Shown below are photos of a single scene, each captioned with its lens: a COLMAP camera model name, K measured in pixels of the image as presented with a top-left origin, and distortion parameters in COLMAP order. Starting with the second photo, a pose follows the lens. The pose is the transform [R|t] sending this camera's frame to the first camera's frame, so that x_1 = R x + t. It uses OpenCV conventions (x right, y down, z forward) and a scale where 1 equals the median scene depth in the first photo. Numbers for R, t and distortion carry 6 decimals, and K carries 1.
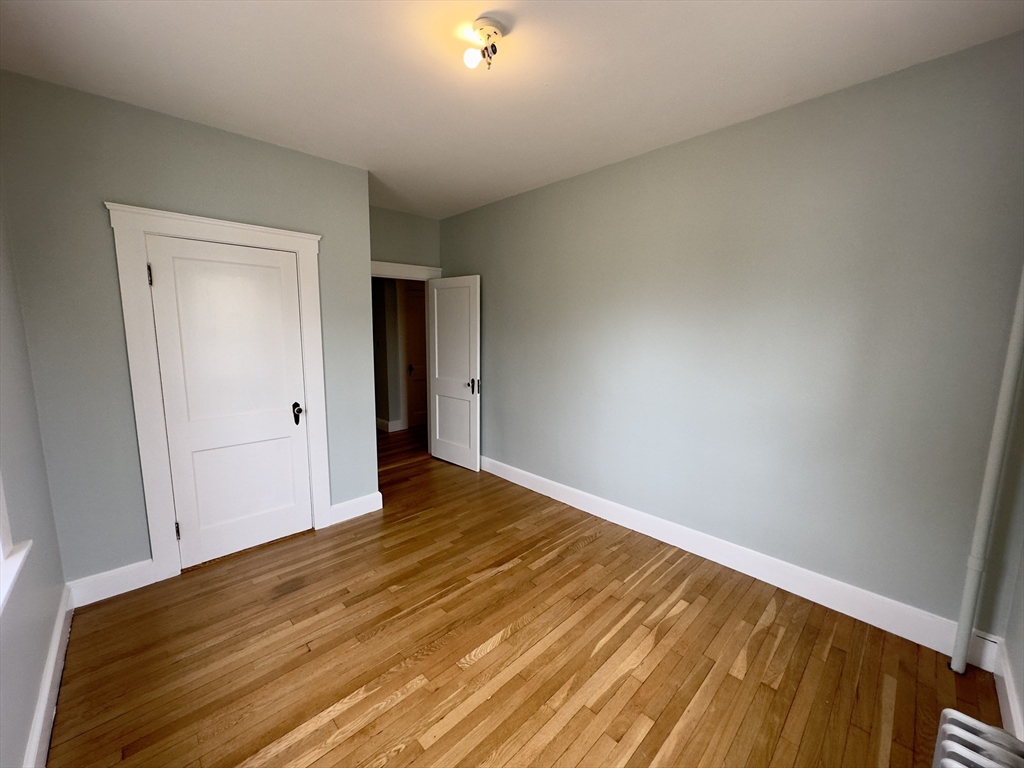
lens RADIAL K [[408.8, 0, 512.2], [0, 408.8, 383.4], [0, 0, 1]] dist [-0.000117, 0.000060]
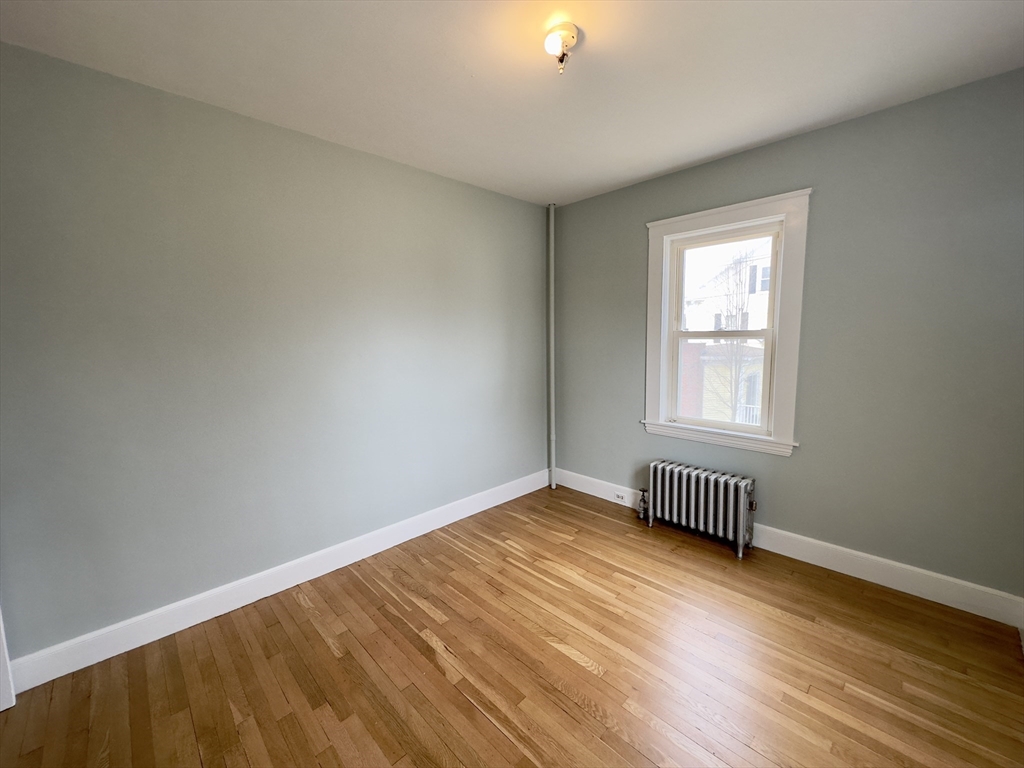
lens RADIAL K [[408.8, 0, 512.2], [0, 408.8, 383.4], [0, 0, 1]] dist [-0.000117, 0.000060]
pose [[-0.000448, -0.120797, 0.992677, -0.819036], [0.150264, 0.981398, 0.119493, -0.119213], [-0.988646, 0.149218, 0.017712, 0.873618]]
